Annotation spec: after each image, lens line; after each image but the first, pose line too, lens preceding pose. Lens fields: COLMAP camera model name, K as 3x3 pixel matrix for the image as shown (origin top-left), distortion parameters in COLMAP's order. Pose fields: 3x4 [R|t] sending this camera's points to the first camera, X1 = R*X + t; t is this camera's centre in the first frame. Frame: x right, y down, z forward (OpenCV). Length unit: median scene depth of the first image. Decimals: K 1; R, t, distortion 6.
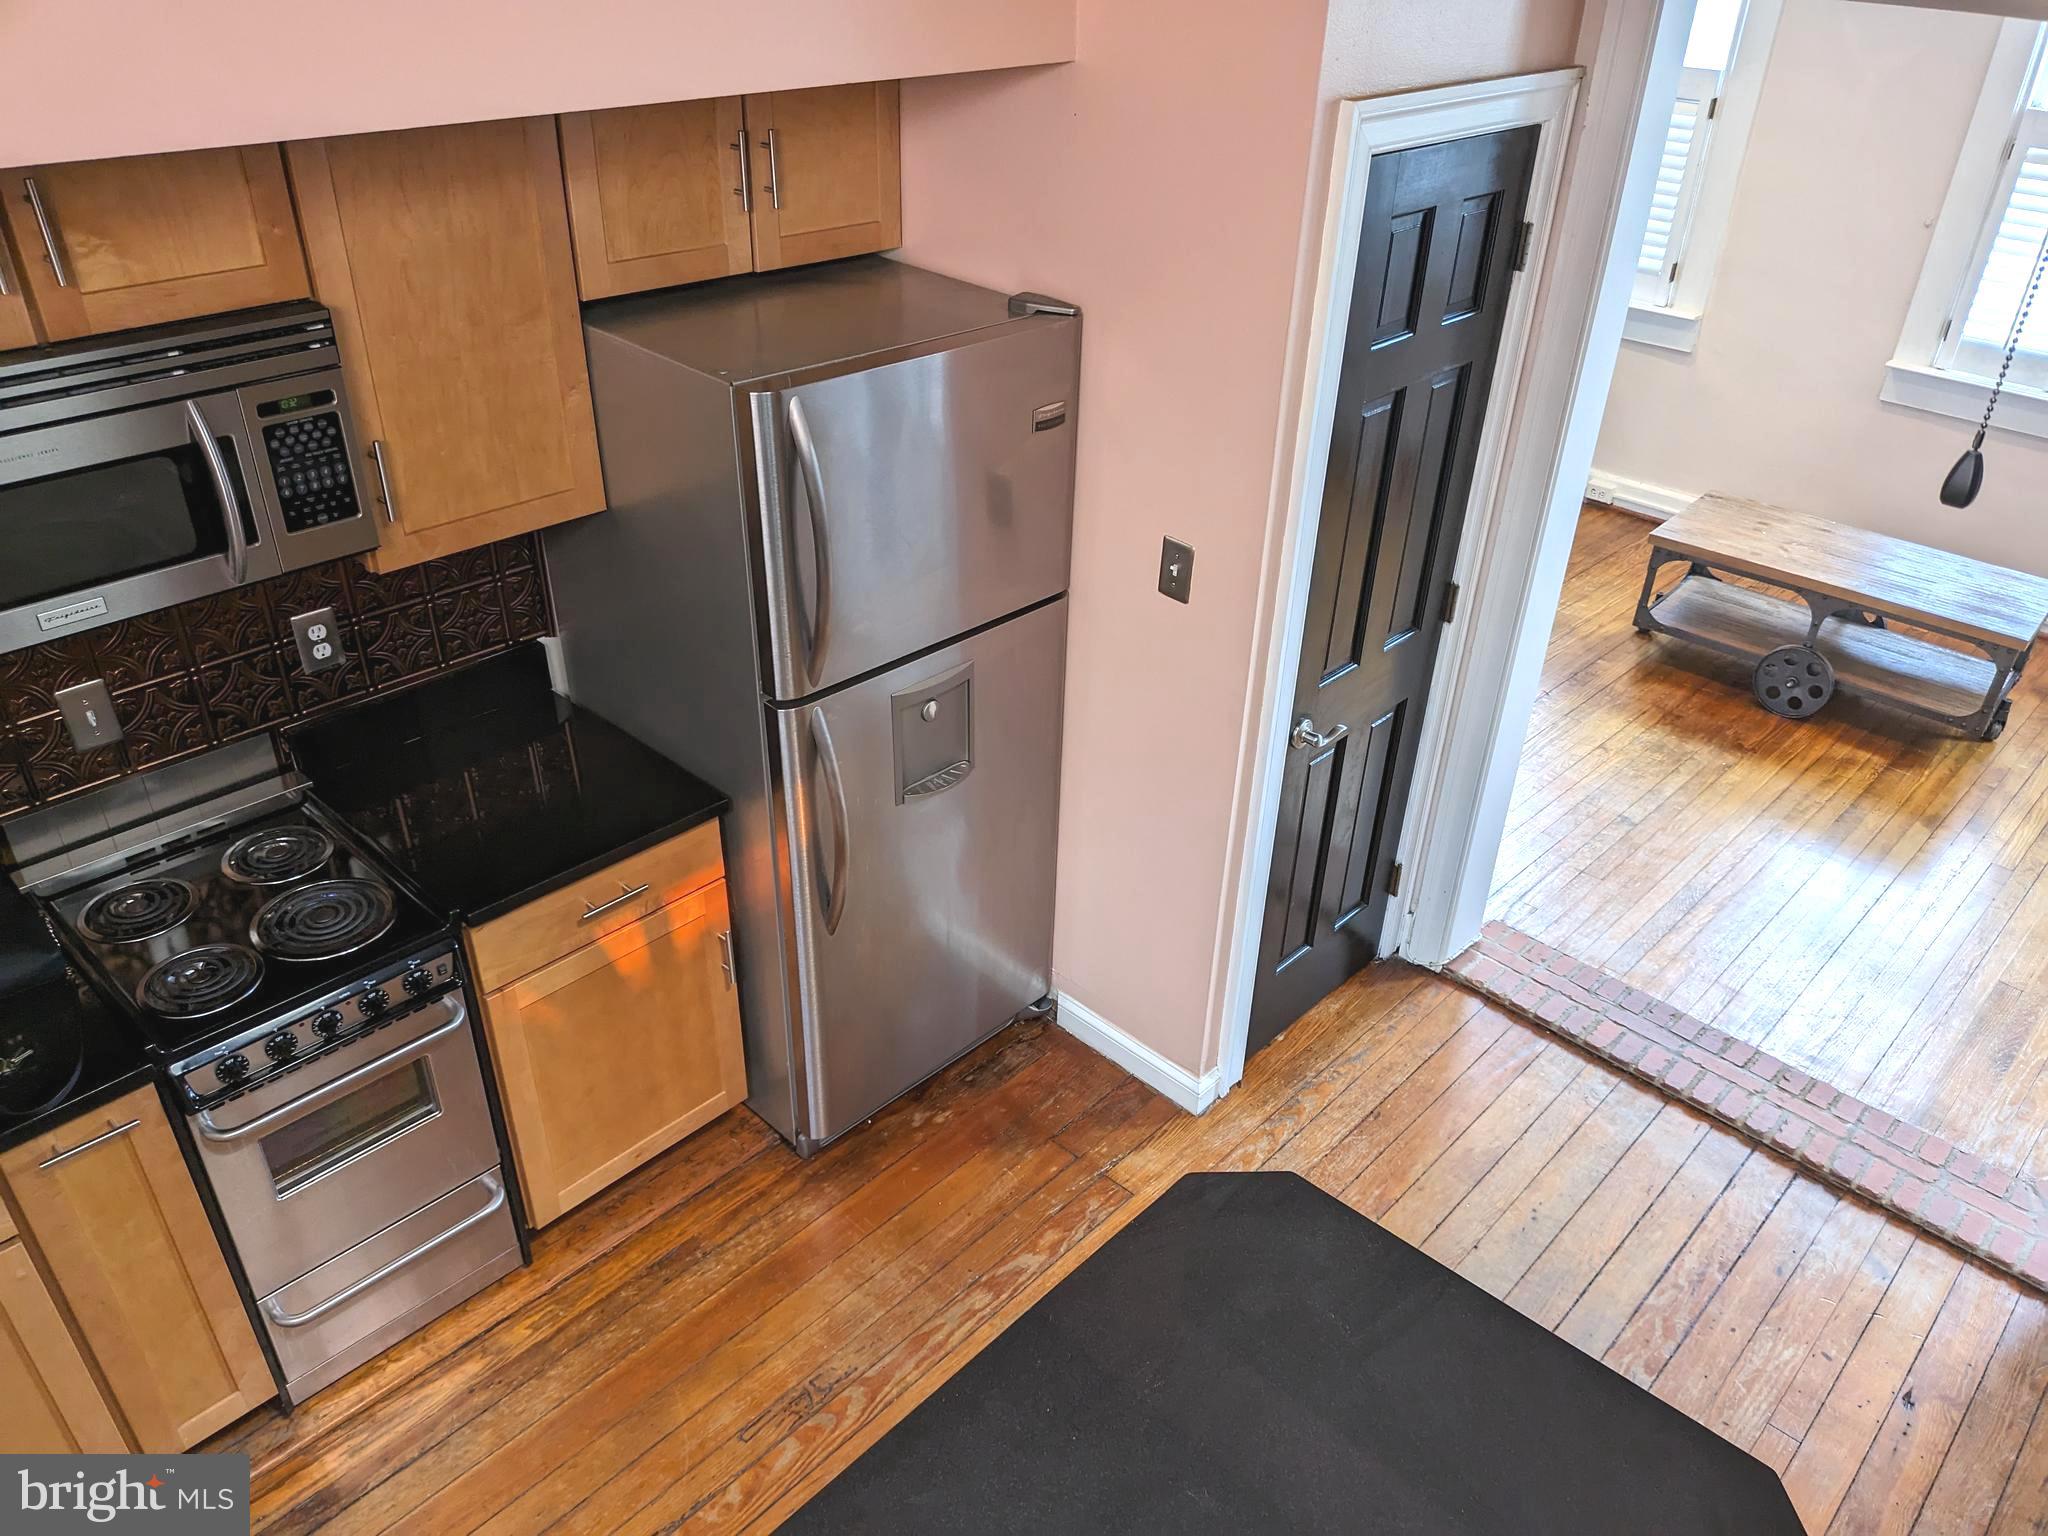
lens RADIAL K [[1453.4, 0, 1024.0], [0, 1453.4, 768.0], [0, 0, 1]] dist [0.059938, -0.097612]
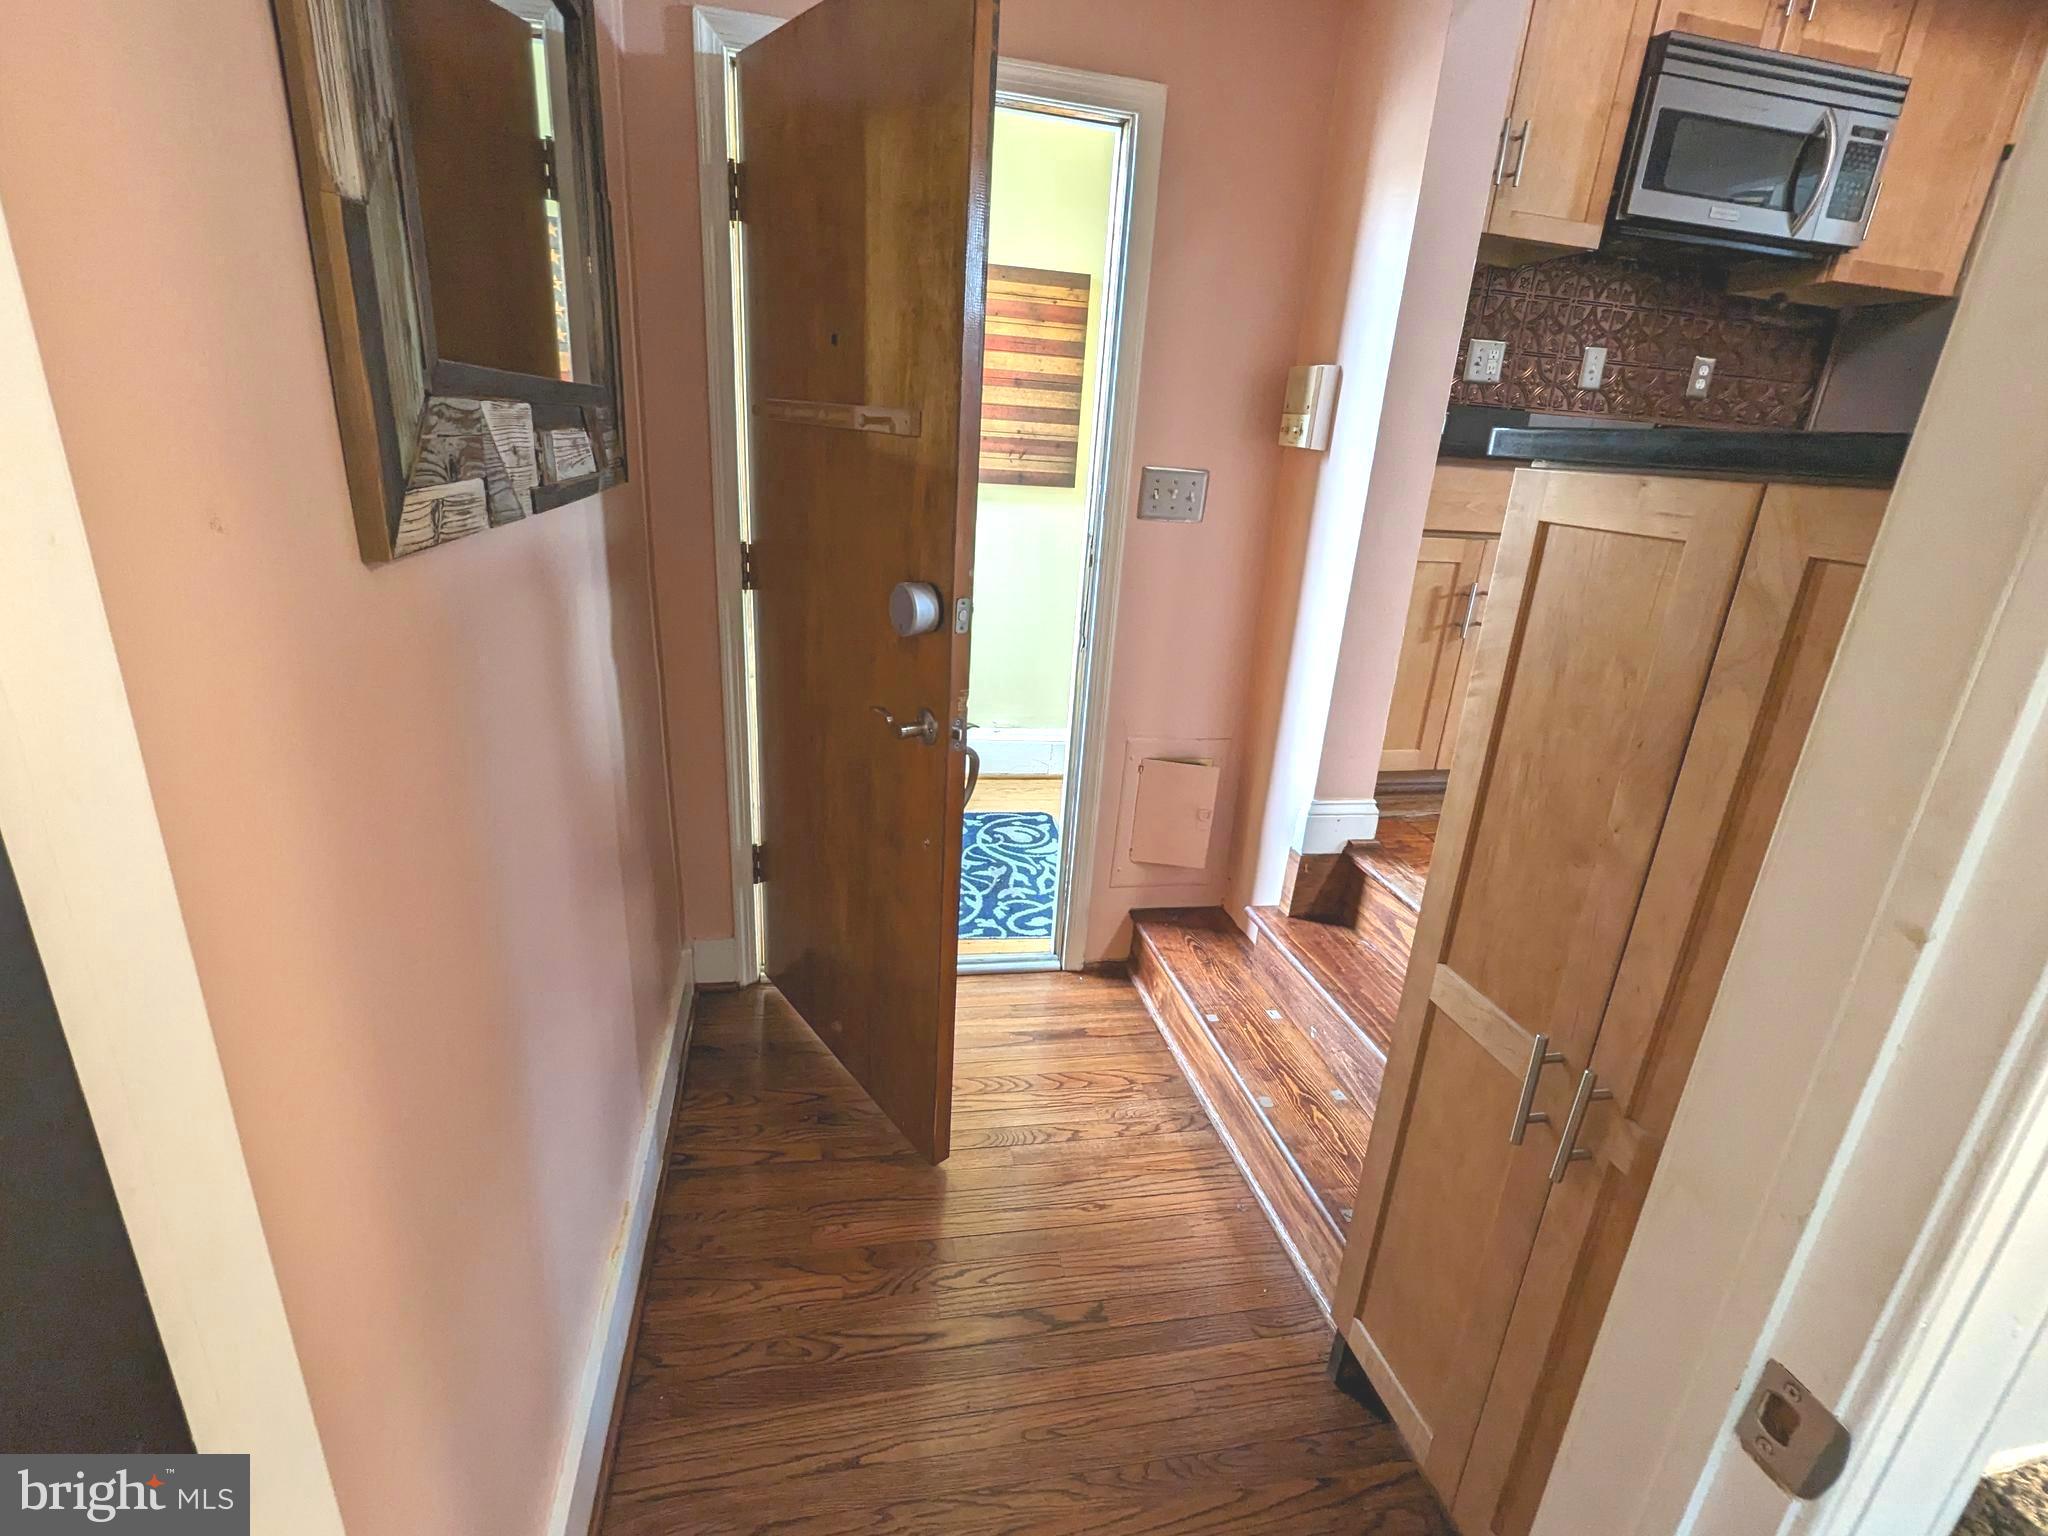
lens RADIAL K [[968.4, 0, 1024.0], [0, 968.4, 768.0], [0, 0, 1]] dist [-0.001606, -0.000455]
pose [[0.832549, 0.212967, -0.511379, -0.461571], [-0.332493, 0.930479, -0.153810, 0.731551], [0.443071, 0.298084, 0.845479, -0.119128]]
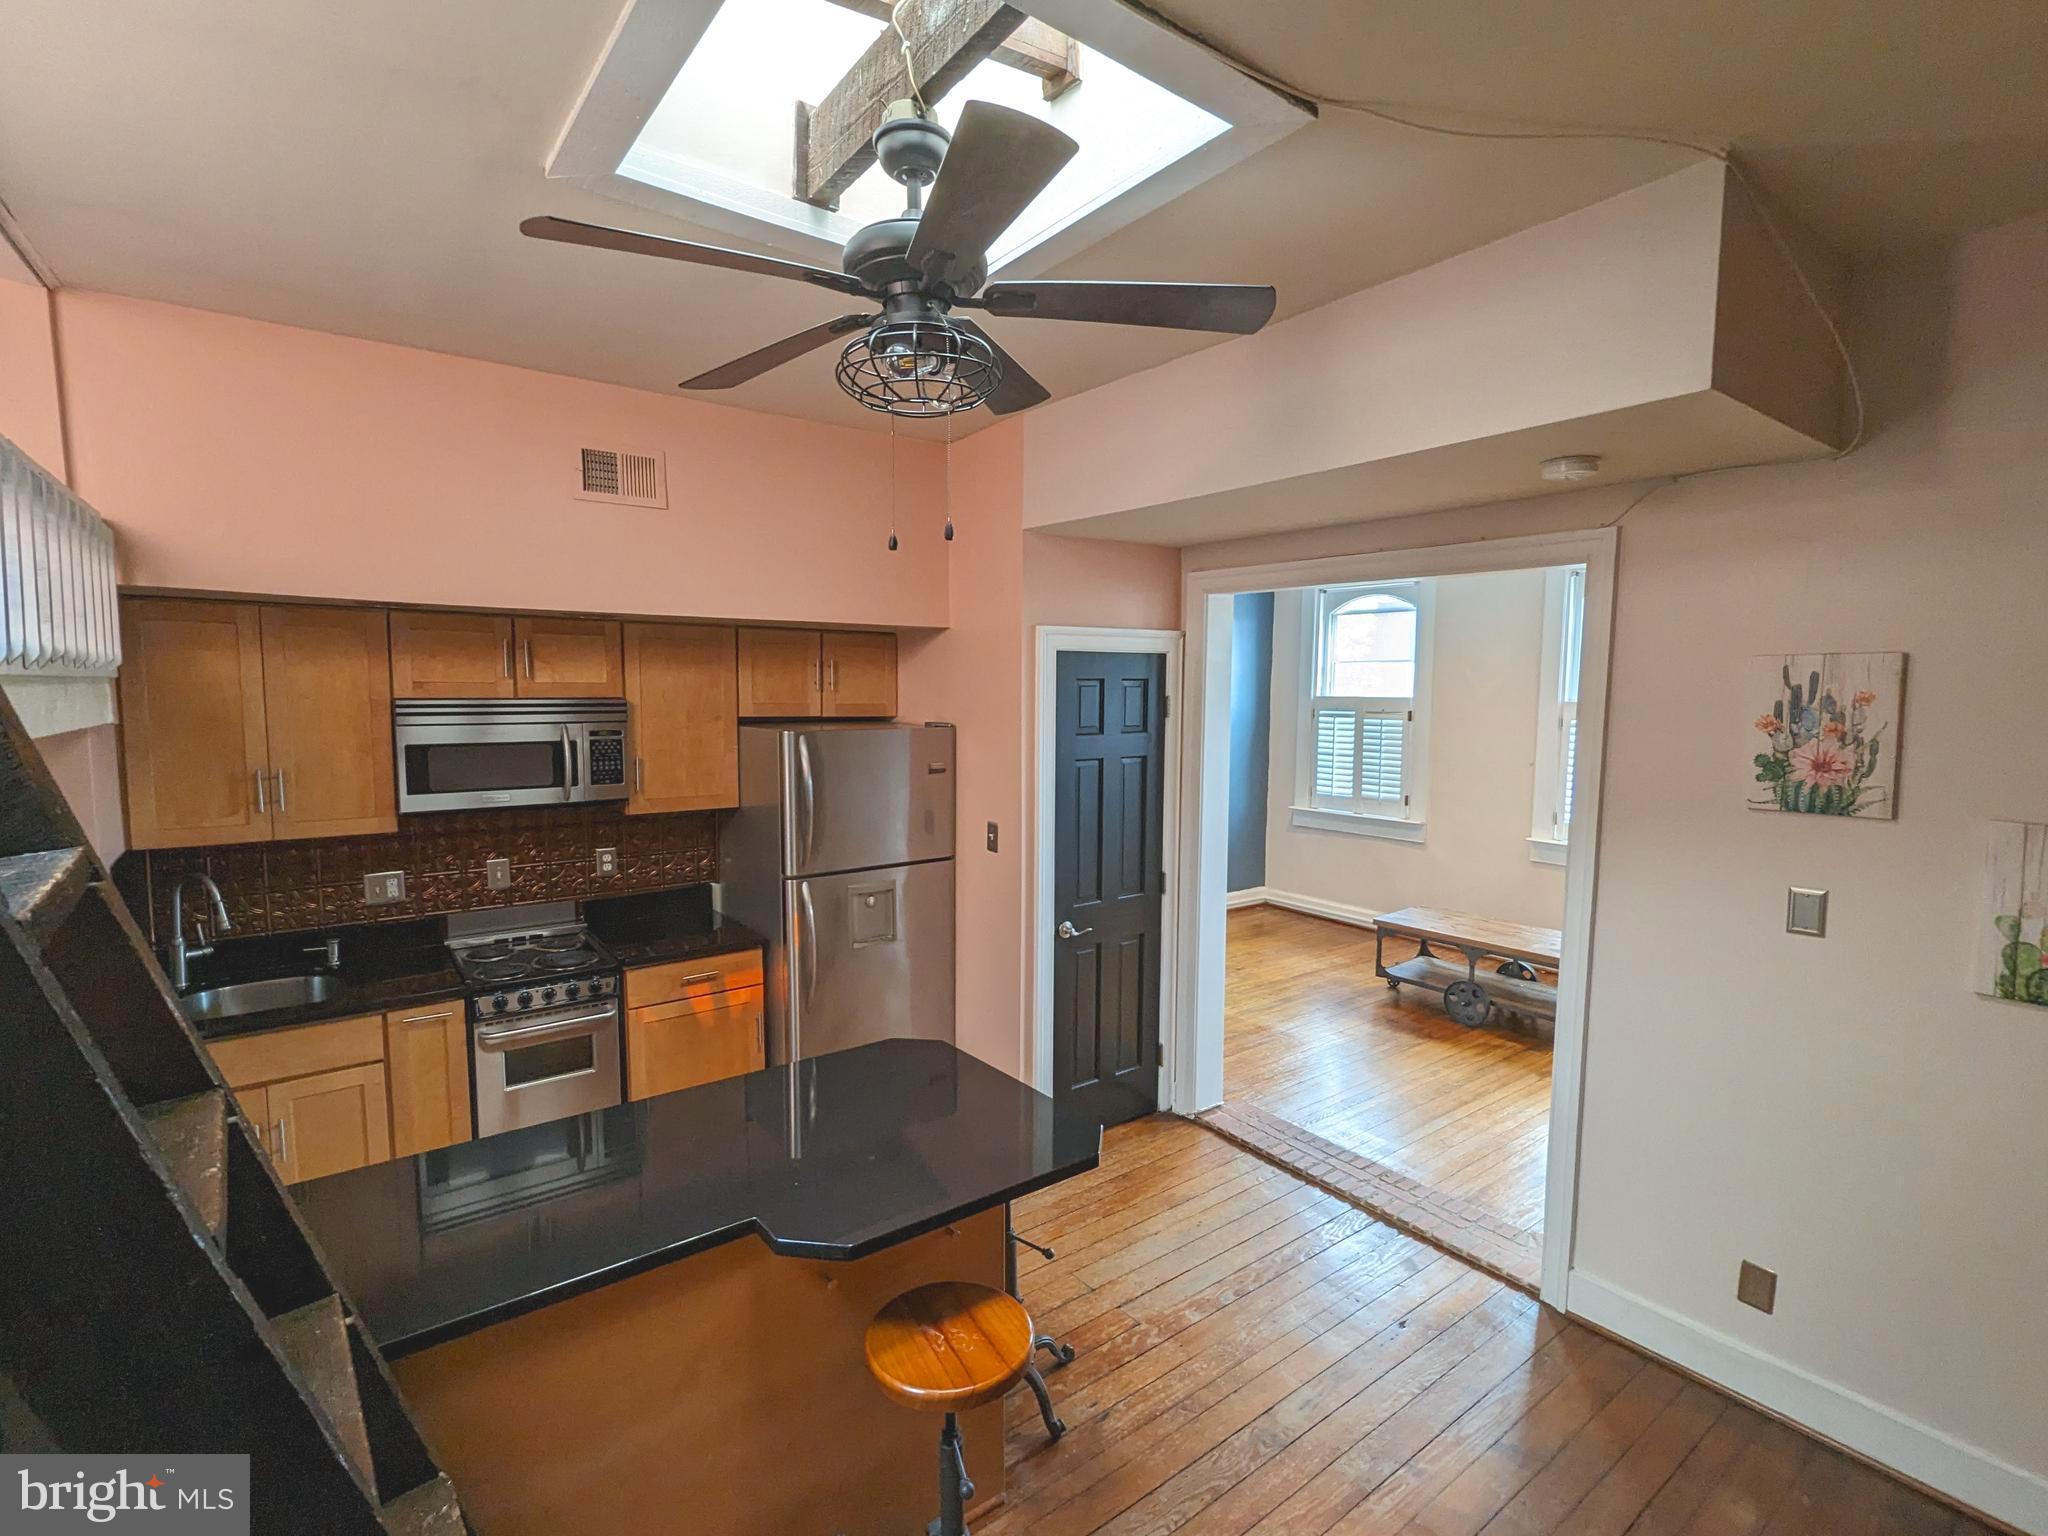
lens RADIAL K [[946.3, 0, 1024.0], [0, 946.3, 768.0], [0, 0, 1]] dist [0.002212, 0.000120]
pose [[0.985991, -0.009109, -0.166551, 0.379550], [-0.067481, 0.891362, -0.448241, 0.383114], [0.152540, 0.453201, 0.878260, -0.226995]]
